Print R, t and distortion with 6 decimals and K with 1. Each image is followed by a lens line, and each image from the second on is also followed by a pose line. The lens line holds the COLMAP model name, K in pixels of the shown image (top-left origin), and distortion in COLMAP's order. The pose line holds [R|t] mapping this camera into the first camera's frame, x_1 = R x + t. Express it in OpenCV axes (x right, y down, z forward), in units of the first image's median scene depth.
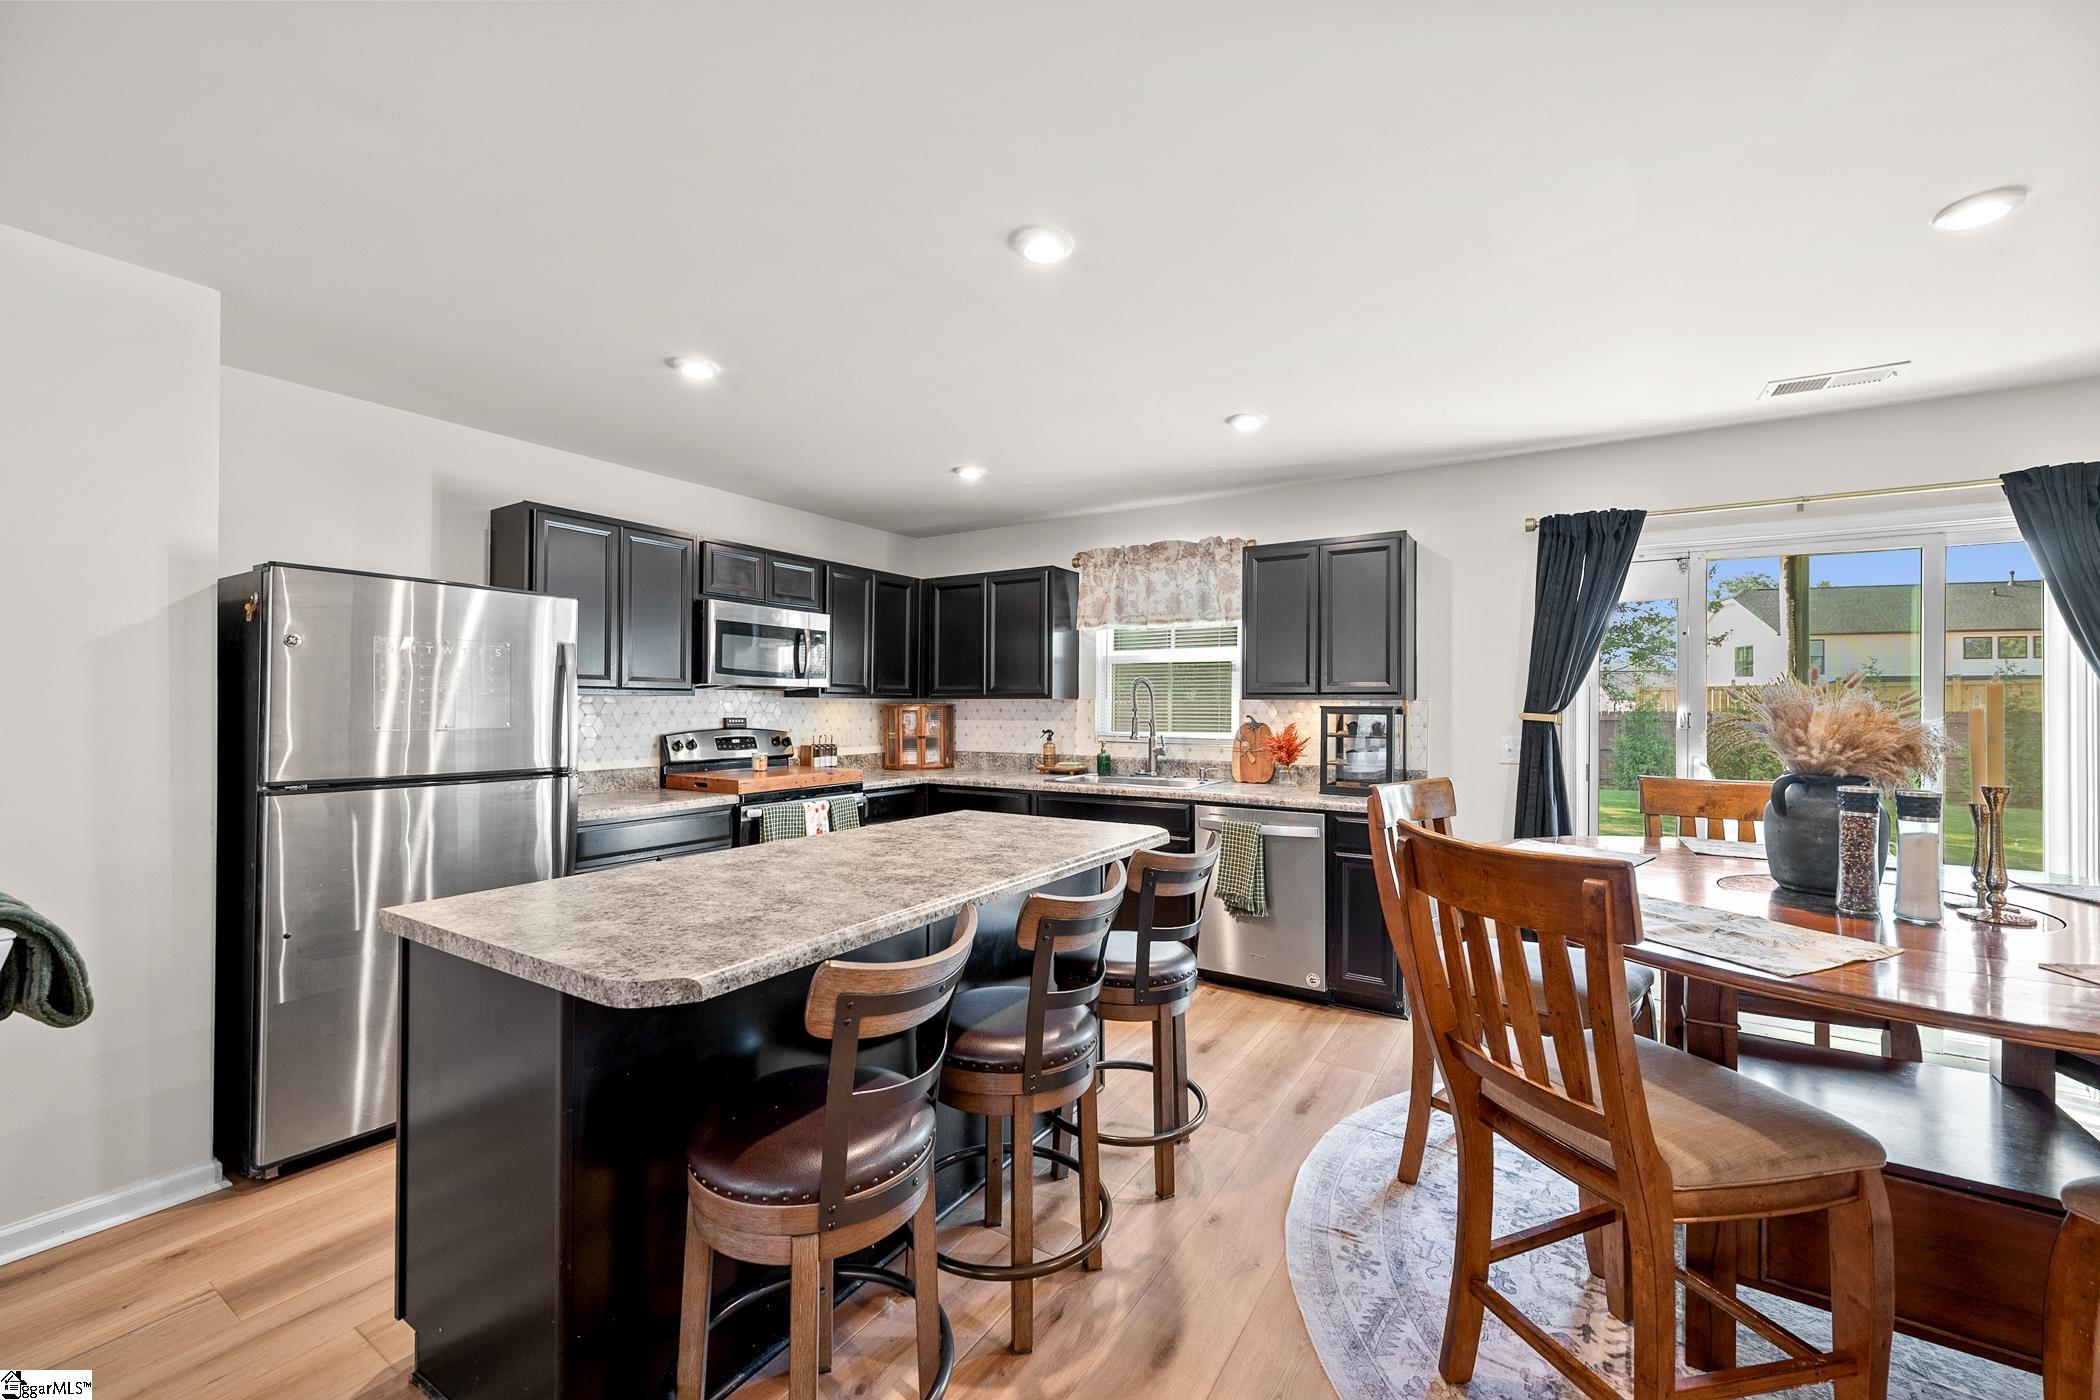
lens RADIAL K [[833.4, 0, 1032.3], [0, 833.4, 701.5], [0, 0, 1]] dist [0.000347, -0.000036]
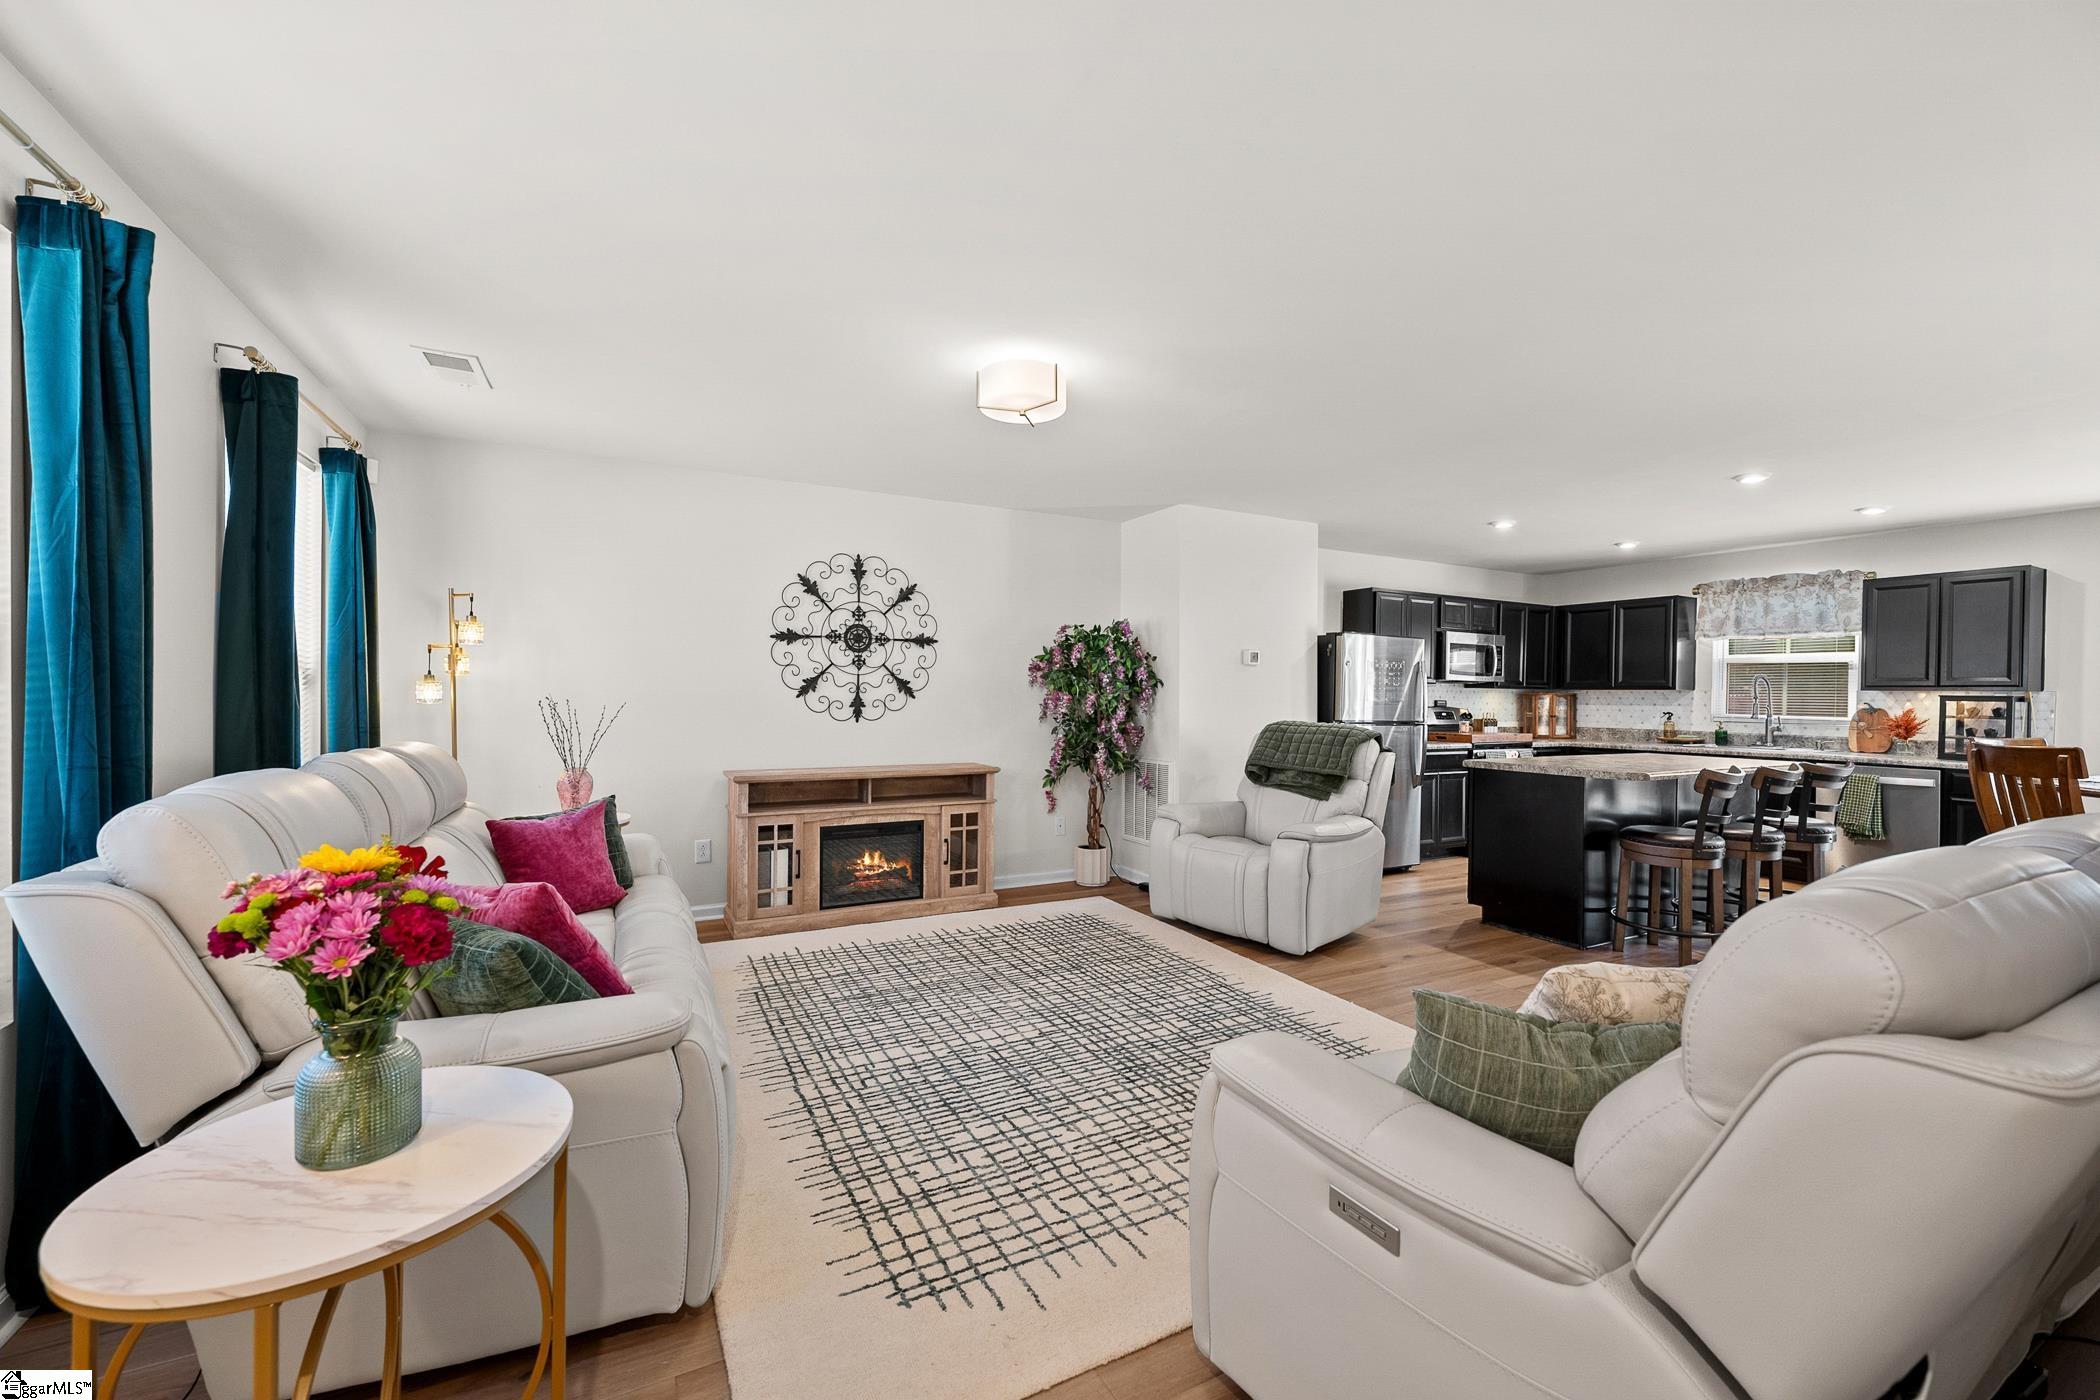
lens RADIAL K [[833.4, 0, 1032.3], [0, 833.4, 701.5], [0, 0, 1]] dist [0.000347, -0.000036]
pose [[0.870754, 0.011295, -0.491588, -0.245586], [-0.006984, 0.999919, 0.010604, 0.009952], [0.491669, -0.005800, 0.870763, -0.815833]]
